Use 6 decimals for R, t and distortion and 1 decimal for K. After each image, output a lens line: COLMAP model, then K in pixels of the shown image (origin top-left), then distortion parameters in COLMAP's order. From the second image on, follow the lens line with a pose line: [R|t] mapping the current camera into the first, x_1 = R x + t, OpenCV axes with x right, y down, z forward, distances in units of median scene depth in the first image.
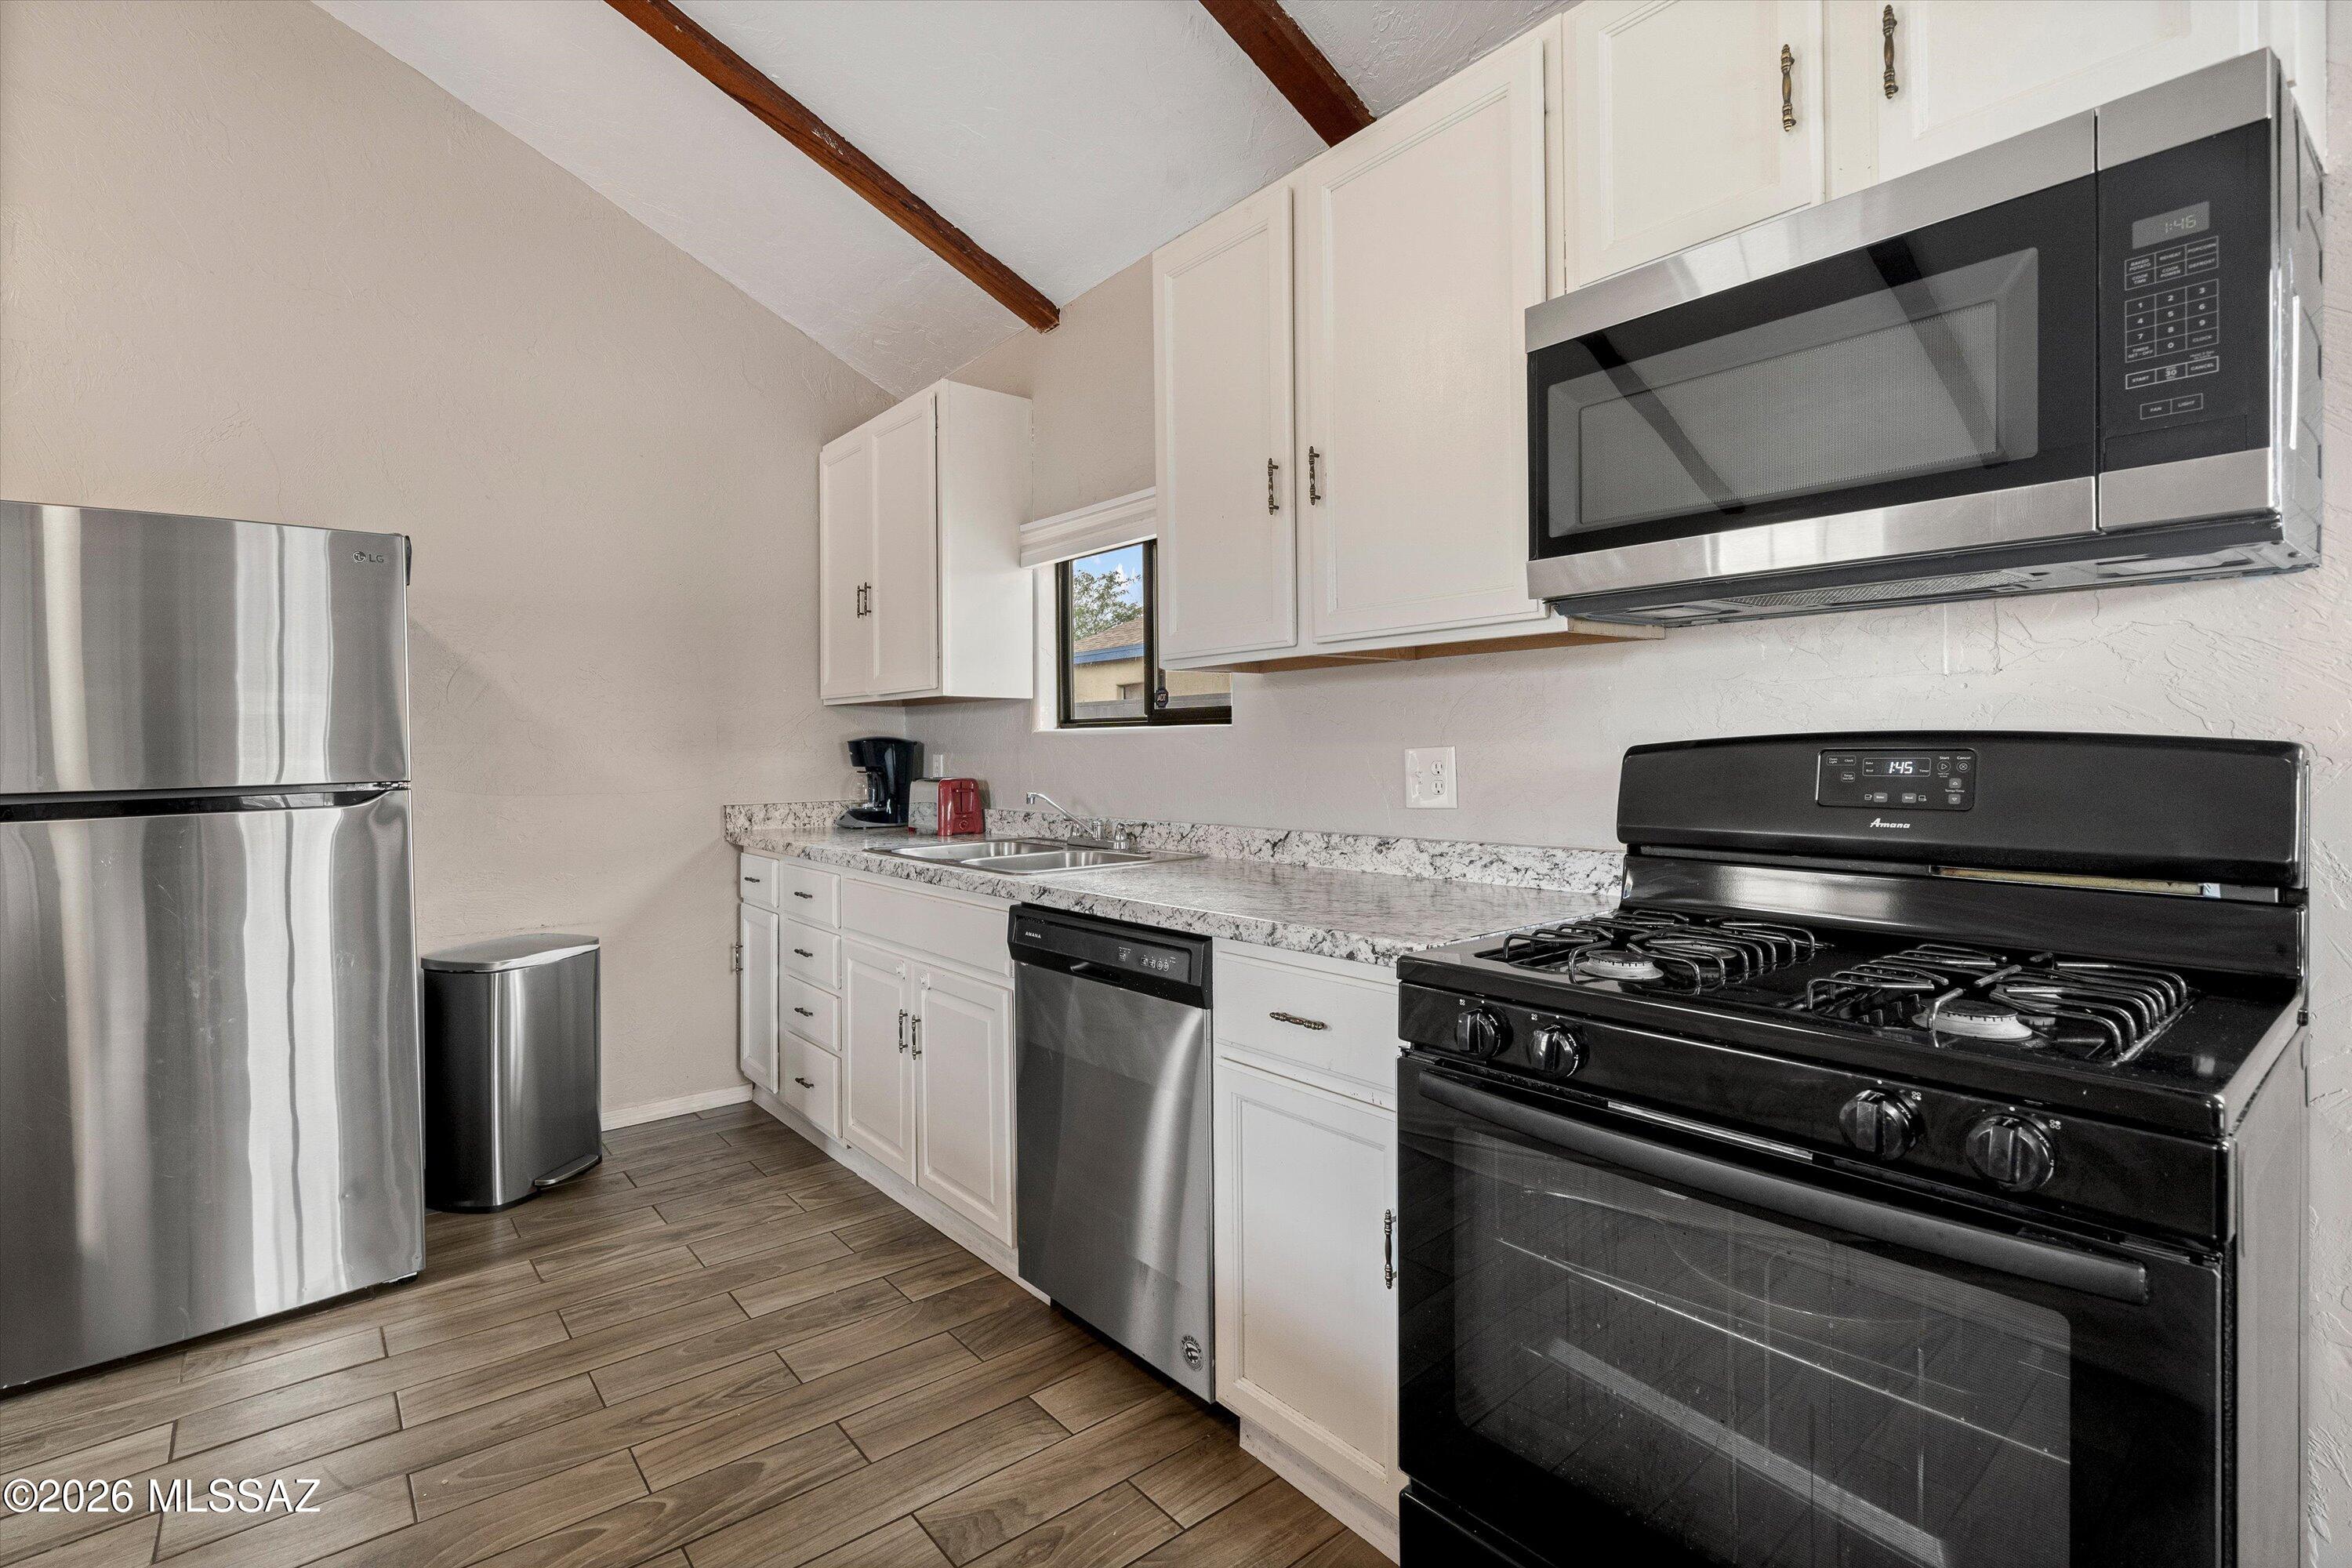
lens RADIAL K [[1096.1, 0, 1194.2], [0, 1096.1, 765.3], [0, 0, 1]] dist [0.001438, 0.000573]
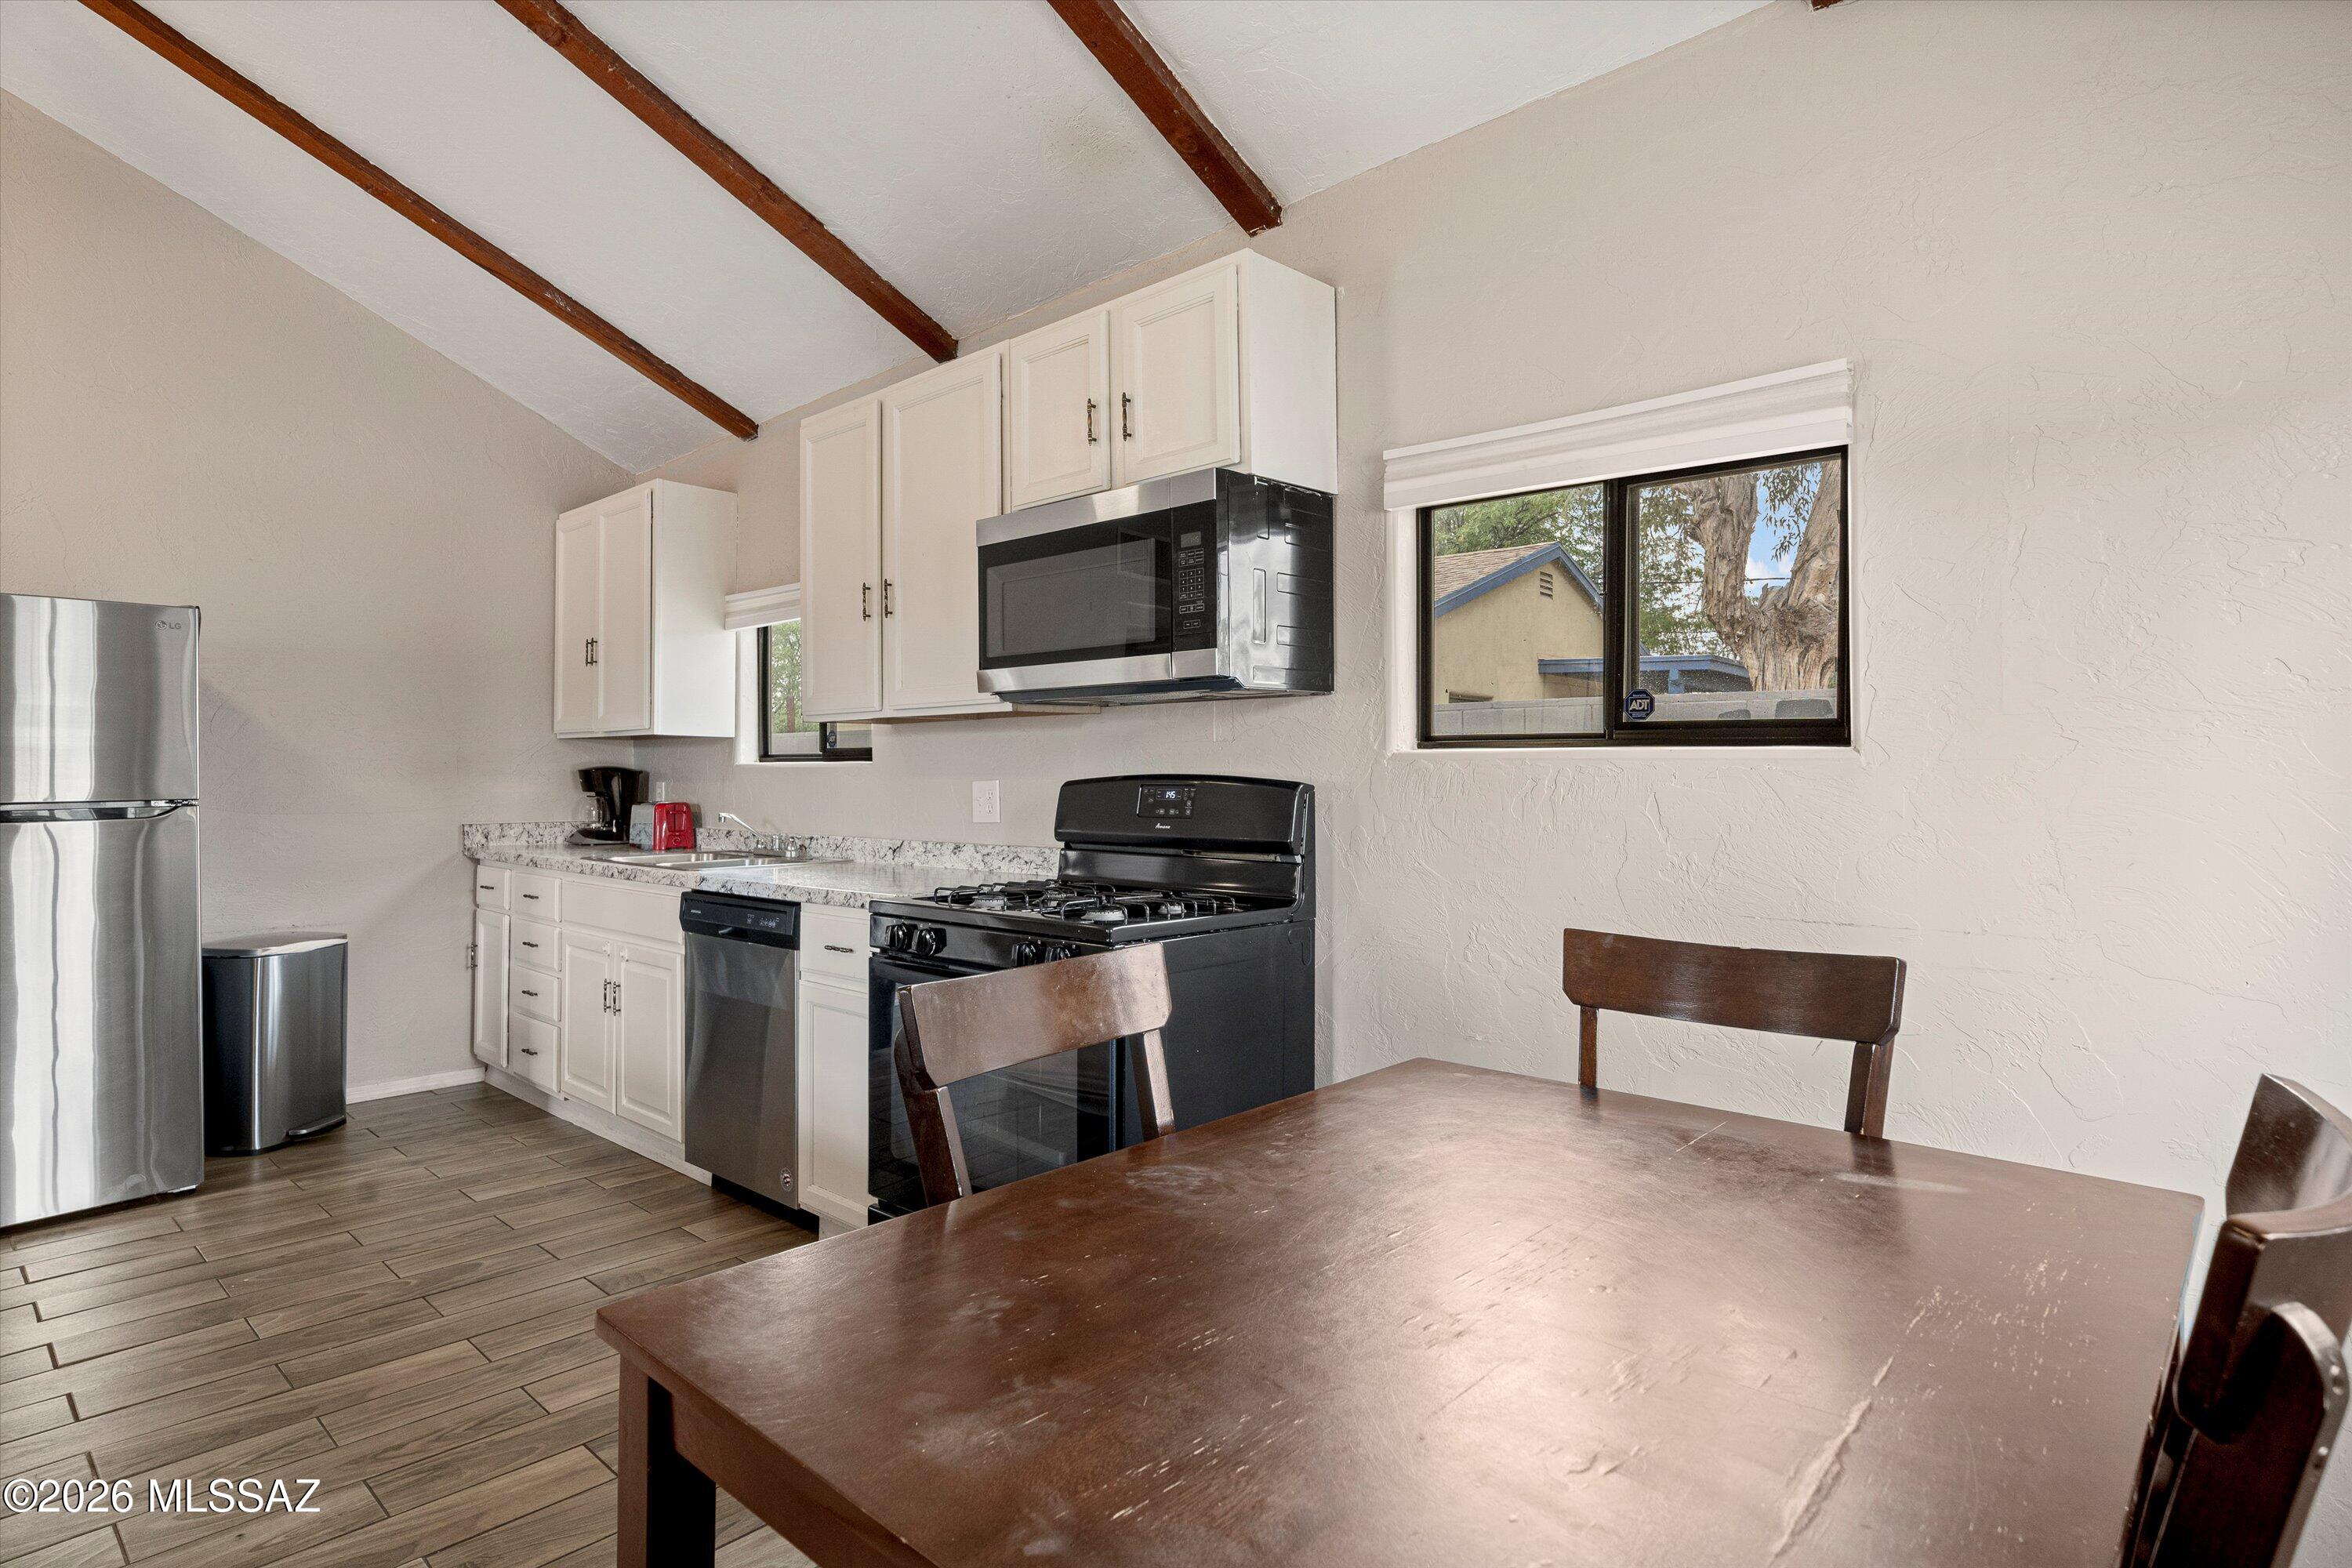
lens RADIAL K [[1242.2, 0, 1222.2], [0, 1242.2, 781.5], [0, 0, 1]] dist [-0.002038, 0.000811]
pose [[0.990074, 0.009545, 0.140223, 0.263842], [-0.007712, 0.999878, -0.013614, 0.004333], [-0.140336, 0.012397, 0.990026, -0.597736]]
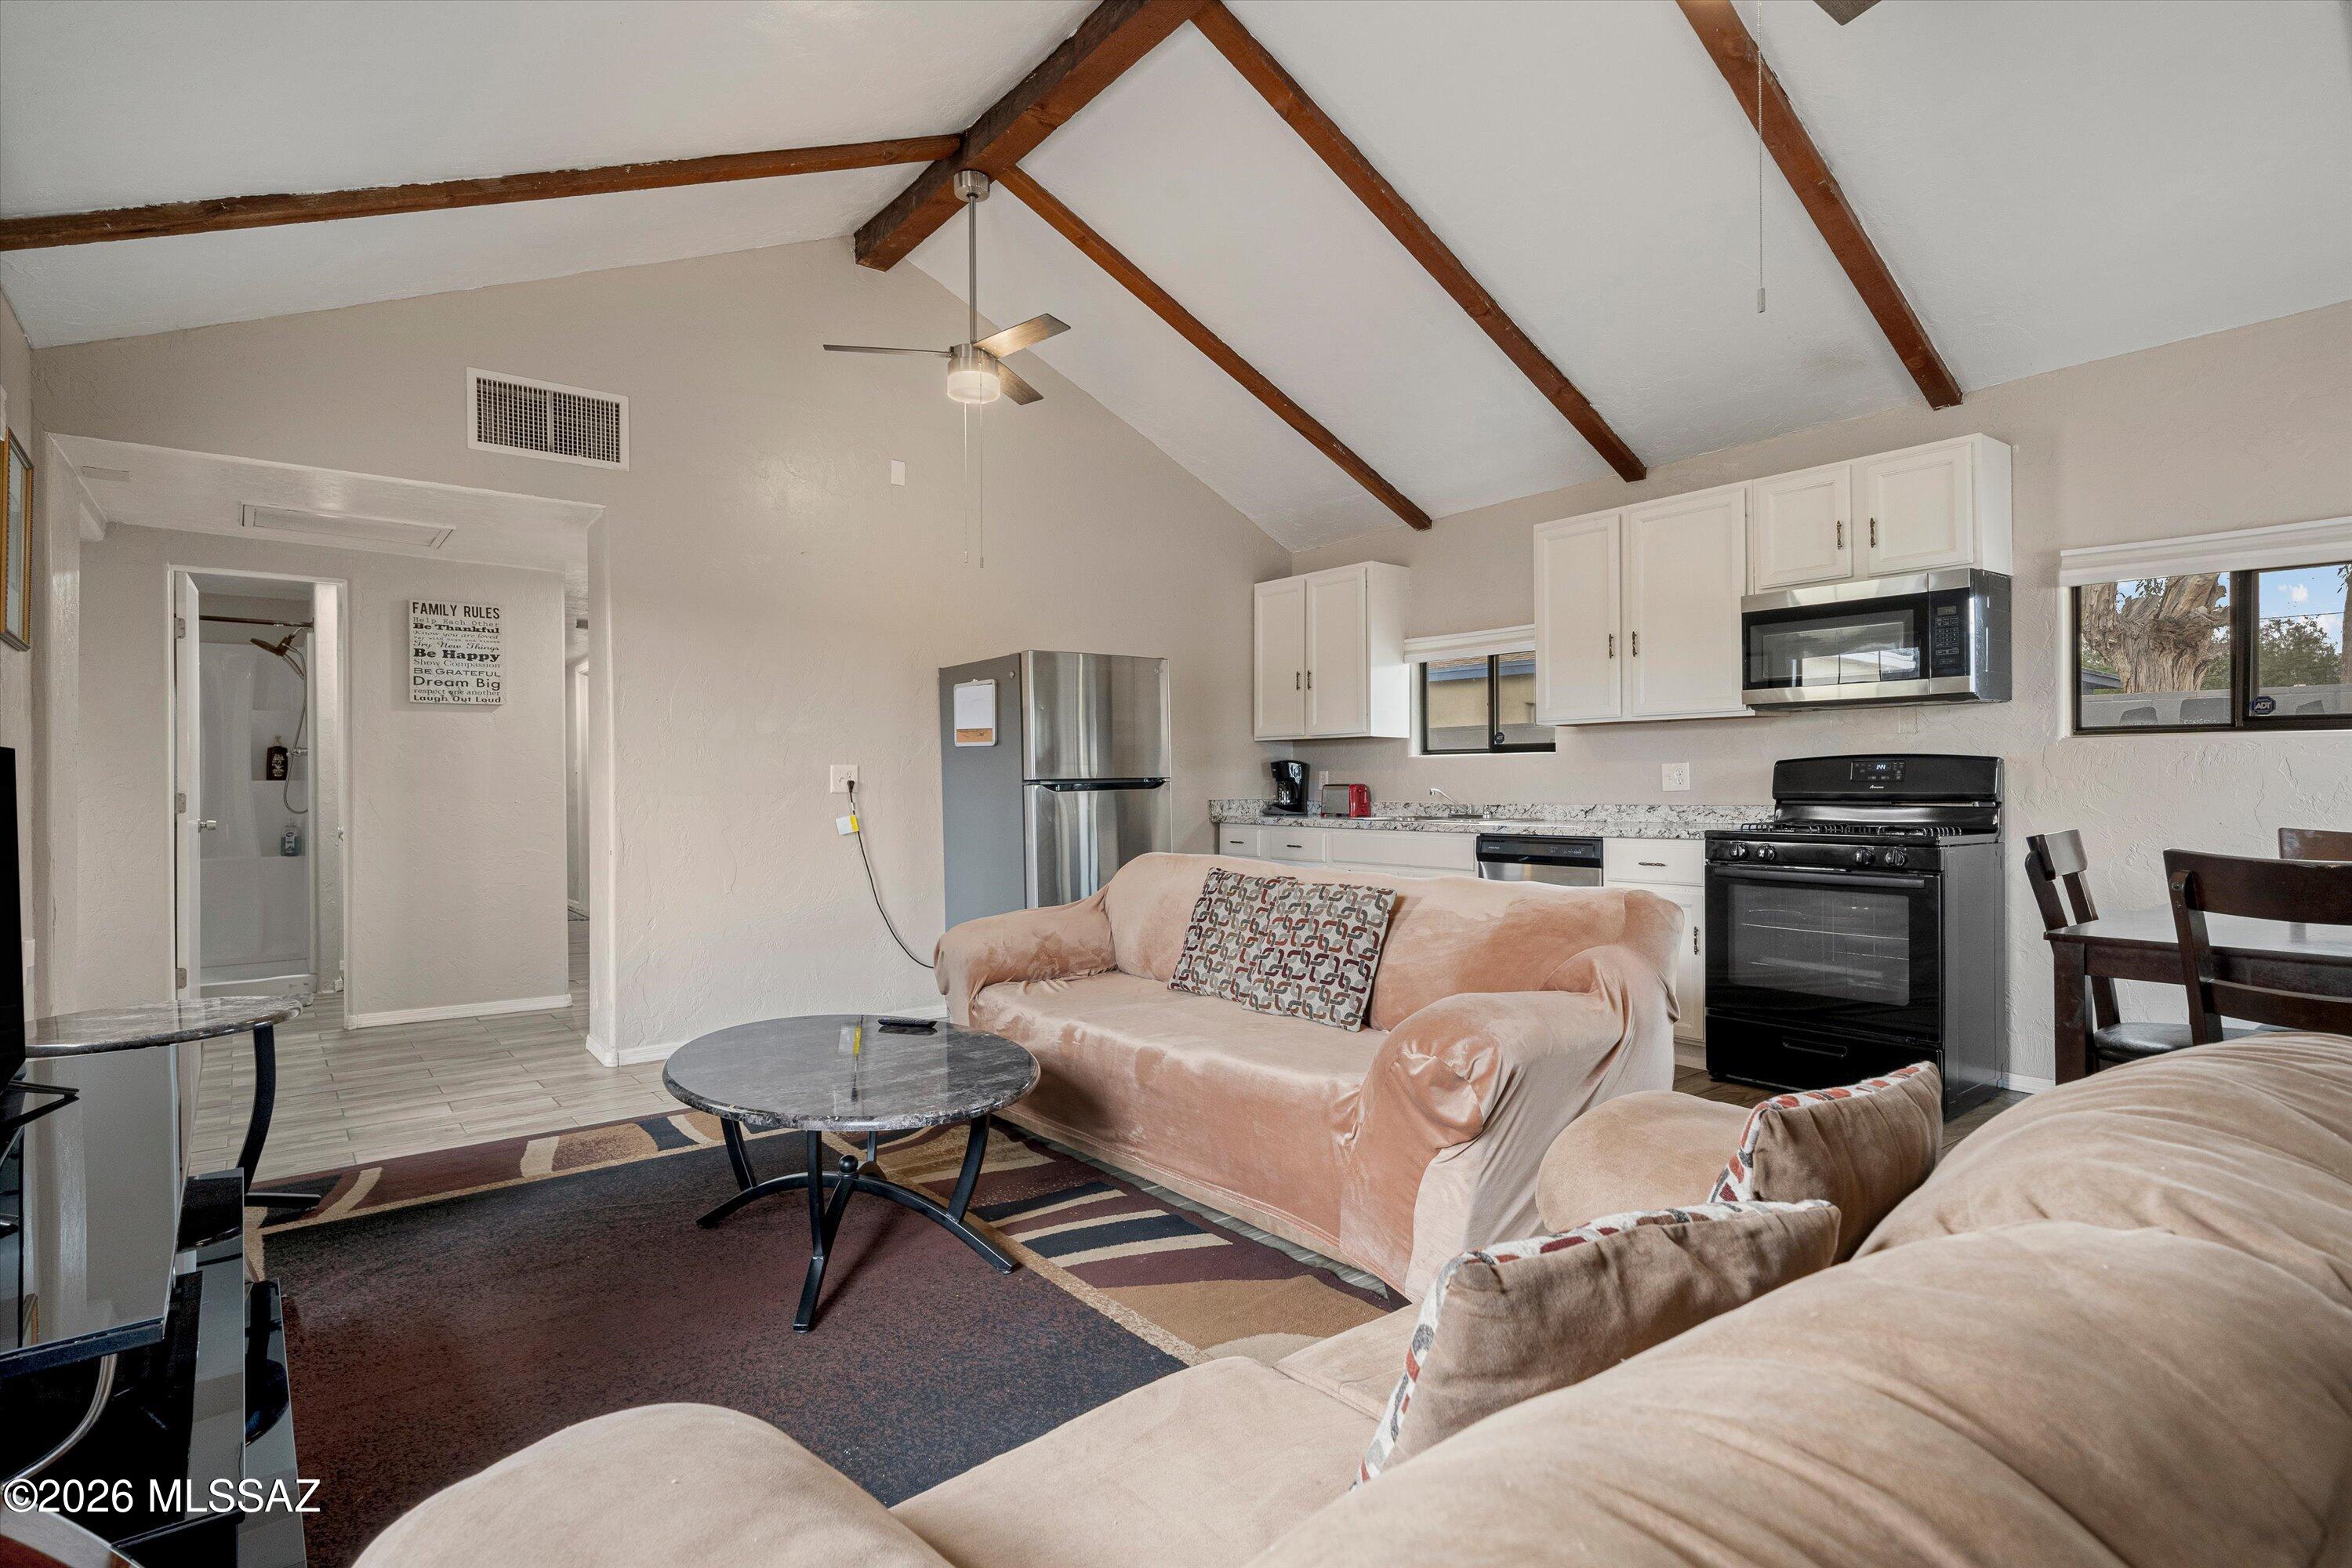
lens RADIAL K [[1242.2, 0, 1156.7], [0, 1242.2, 794.1], [0, 0, 1]] dist [-0.002038, 0.000811]
pose [[0.999837, 0.003468, -0.017743, -0.686331], [-0.003625, 0.999954, -0.008856, 0.063334], [0.017711, 0.008919, 0.999803, -1.316274]]
